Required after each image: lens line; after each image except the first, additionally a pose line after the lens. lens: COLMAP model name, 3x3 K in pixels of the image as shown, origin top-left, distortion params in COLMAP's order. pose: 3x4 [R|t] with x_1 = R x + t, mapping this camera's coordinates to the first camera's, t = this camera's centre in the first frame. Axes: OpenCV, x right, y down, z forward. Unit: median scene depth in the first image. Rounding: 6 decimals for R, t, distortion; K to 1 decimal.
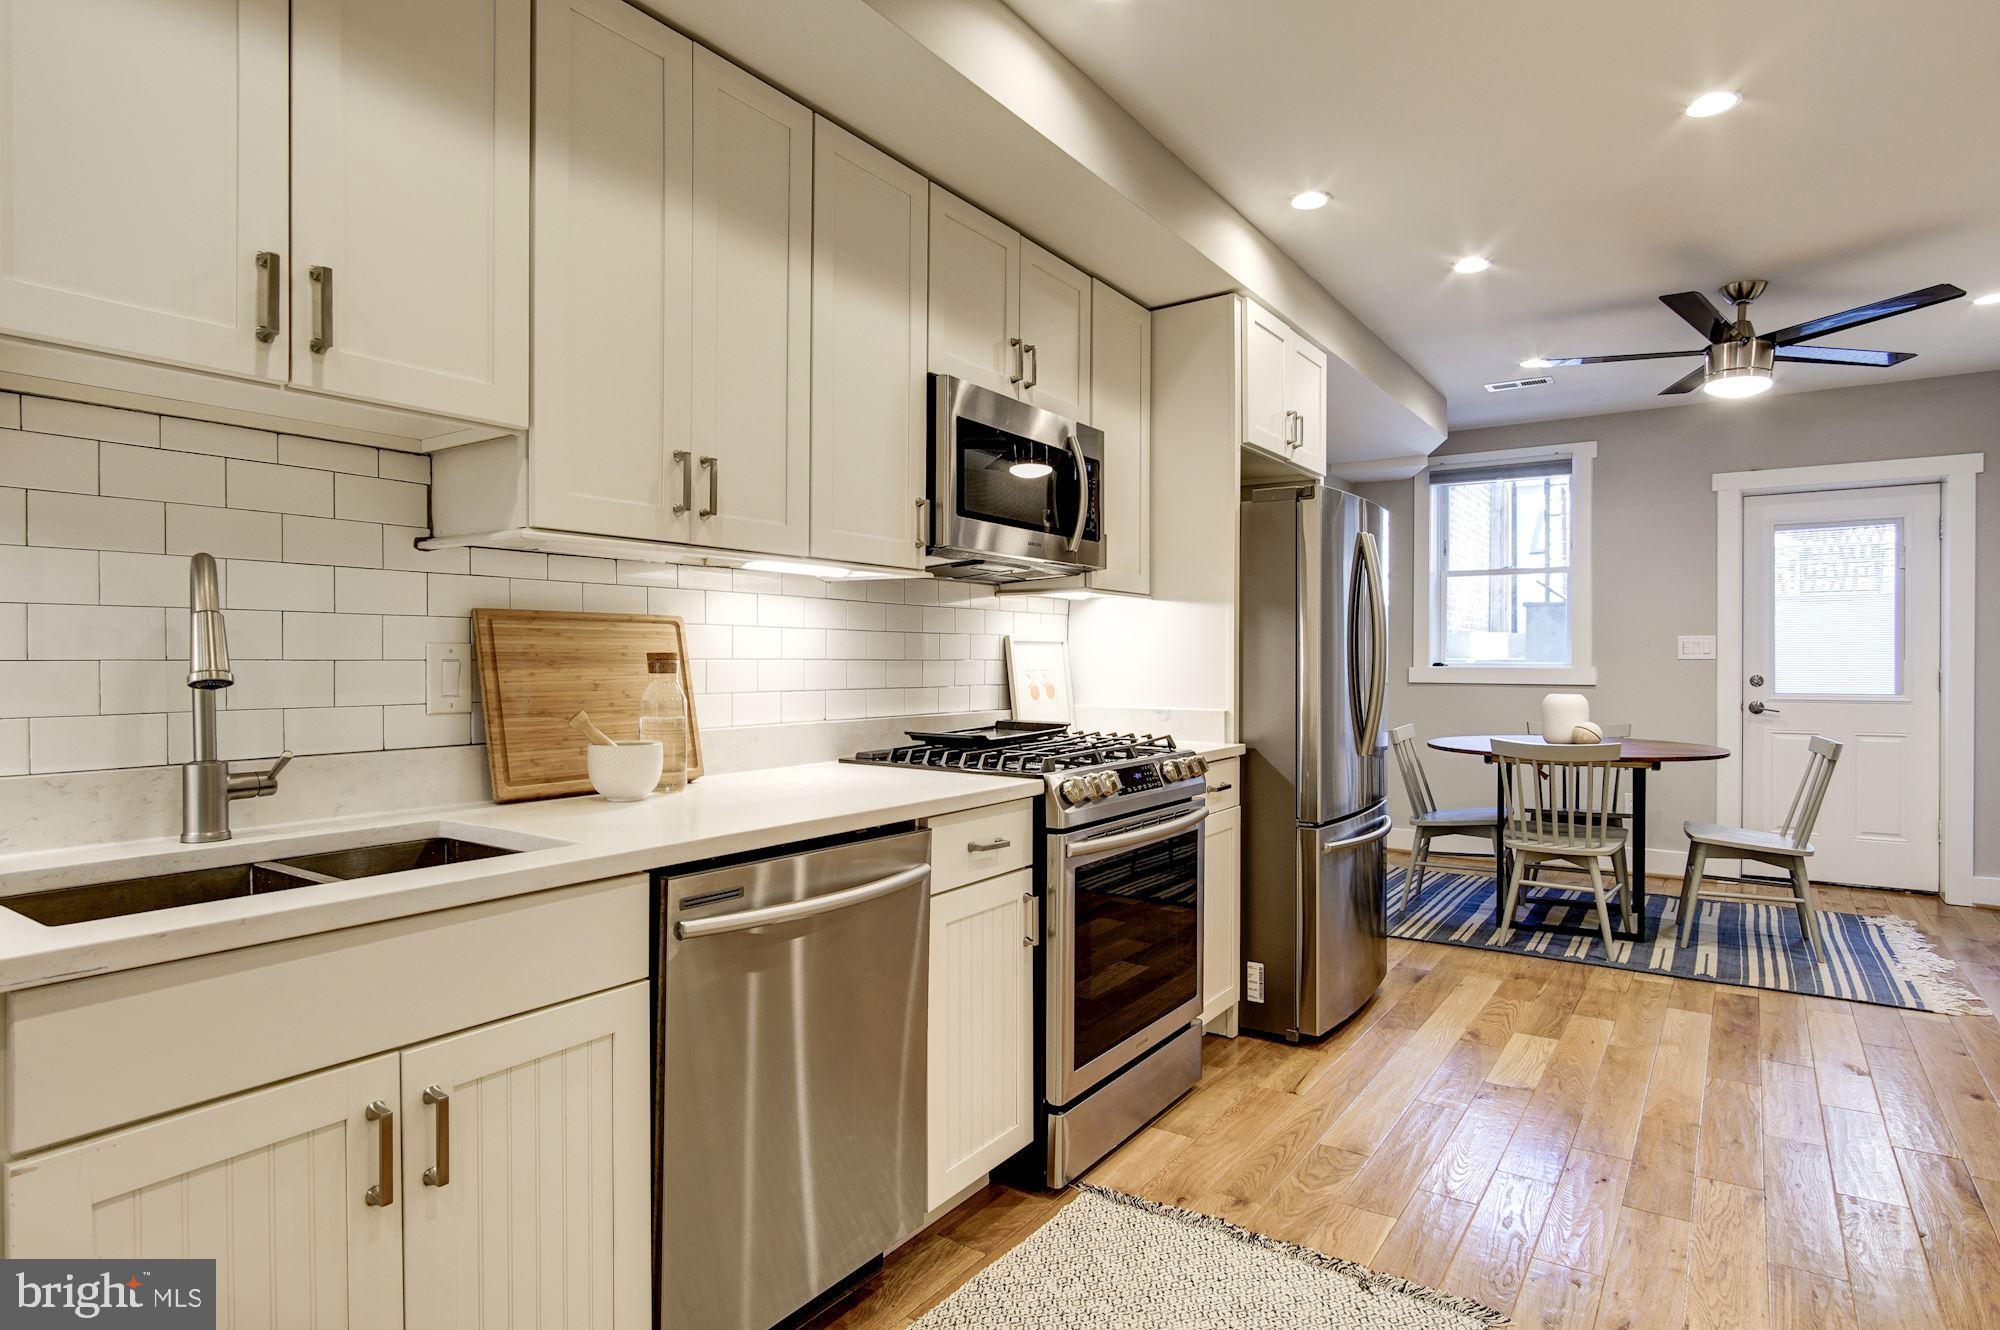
lens RADIAL K [[1075.3, 0, 1017.9], [0, 1075.3, 668.8], [0, 0, 1]] dist [-0.023759, 0.011541]
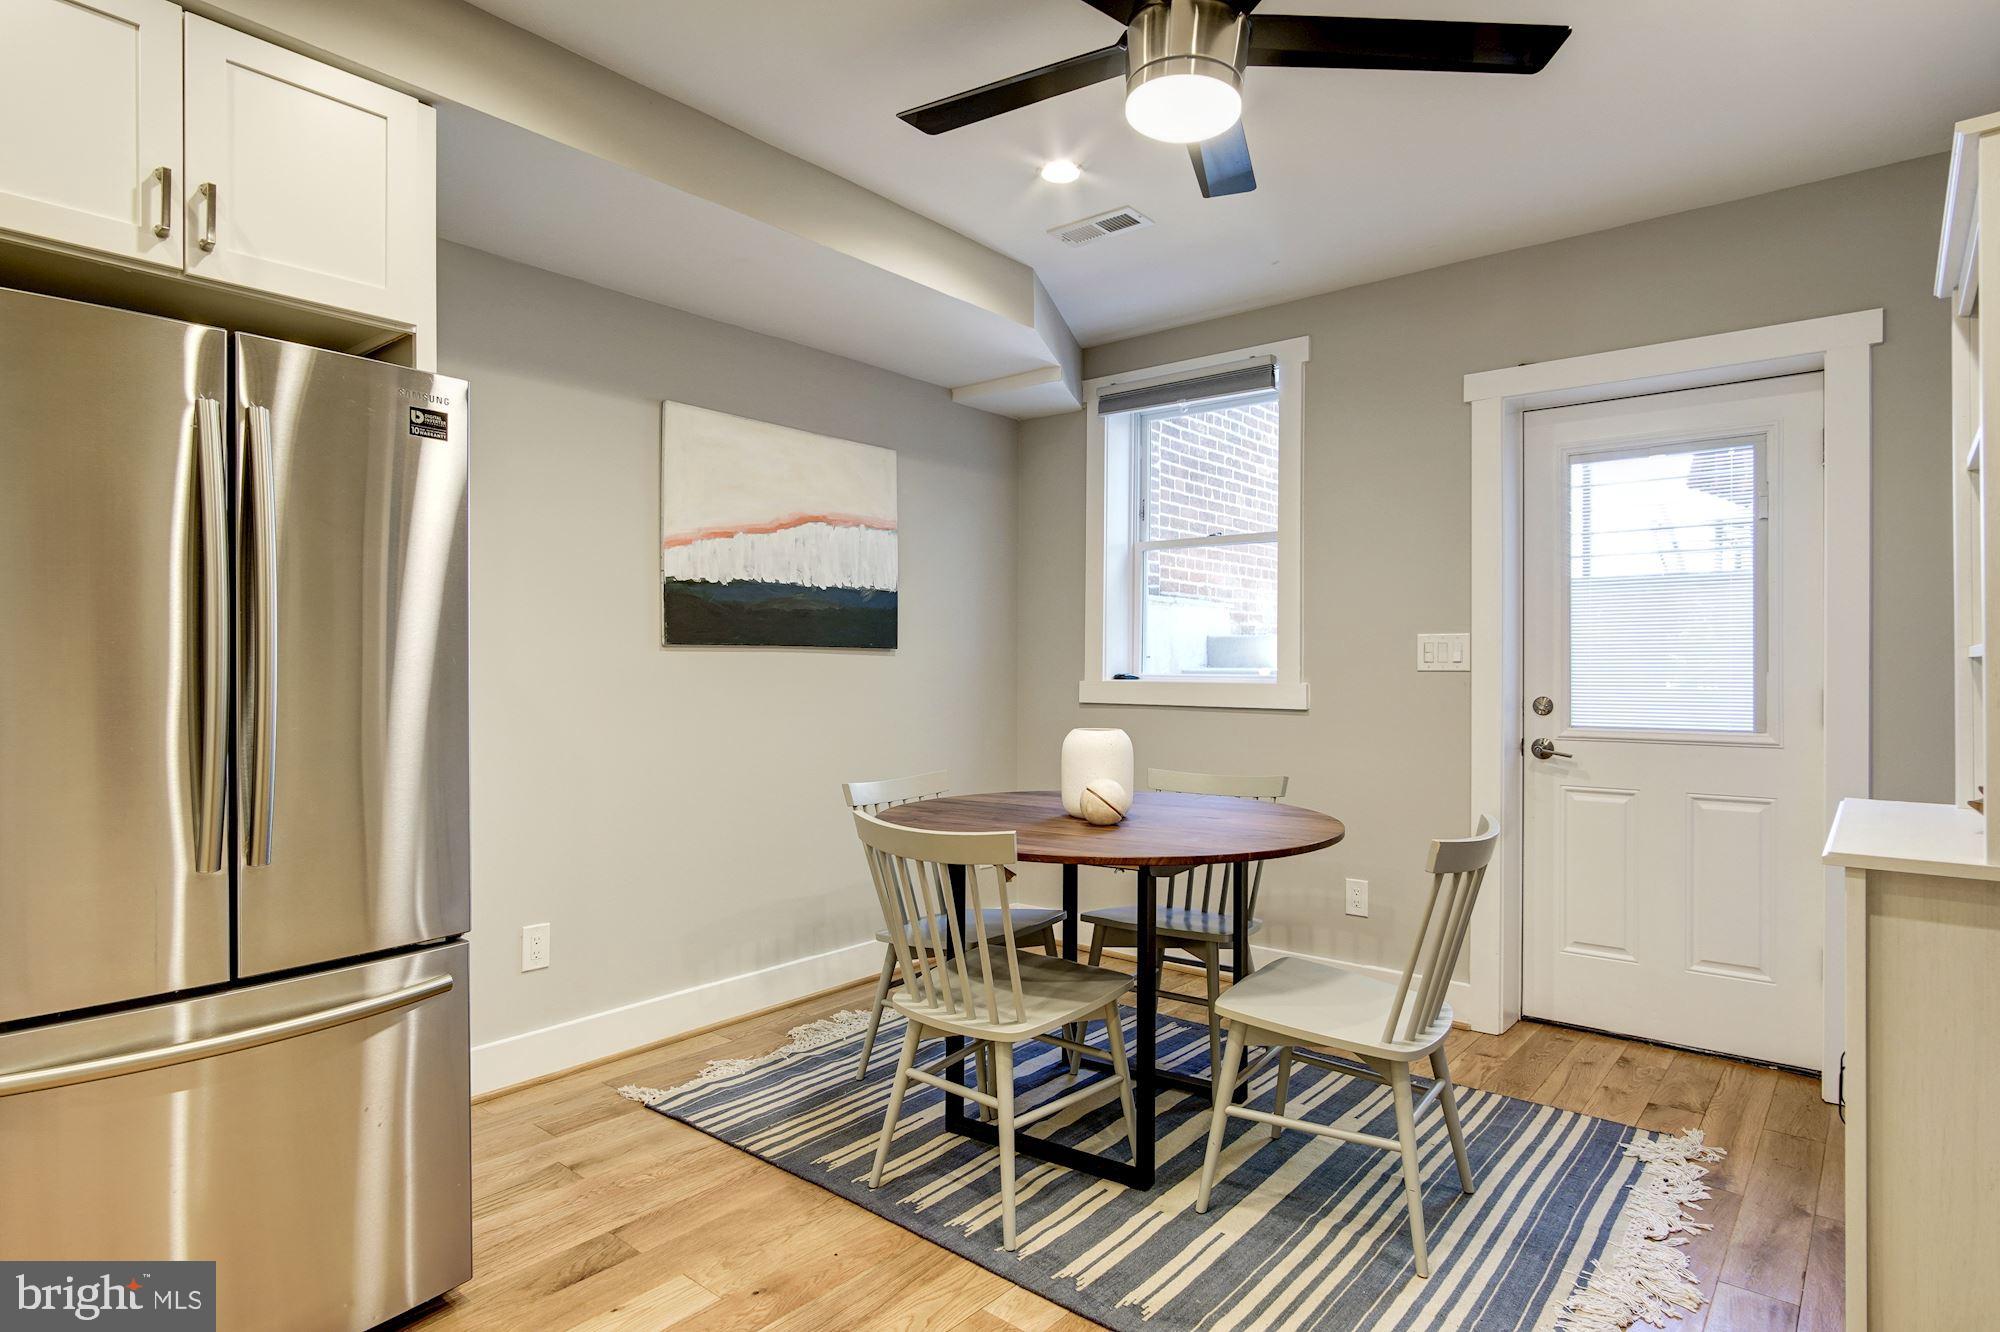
lens RADIAL K [[1075.3, 0, 993.7], [0, 1075.3, 669.7], [0, 0, 1]] dist [-0.023759, 0.011541]
pose [[0.995814, 0.006852, -0.091146, 0.432250], [-0.007704, 0.999930, -0.009001, -0.001847], [0.091078, 0.009665, 0.995797, 0.348252]]
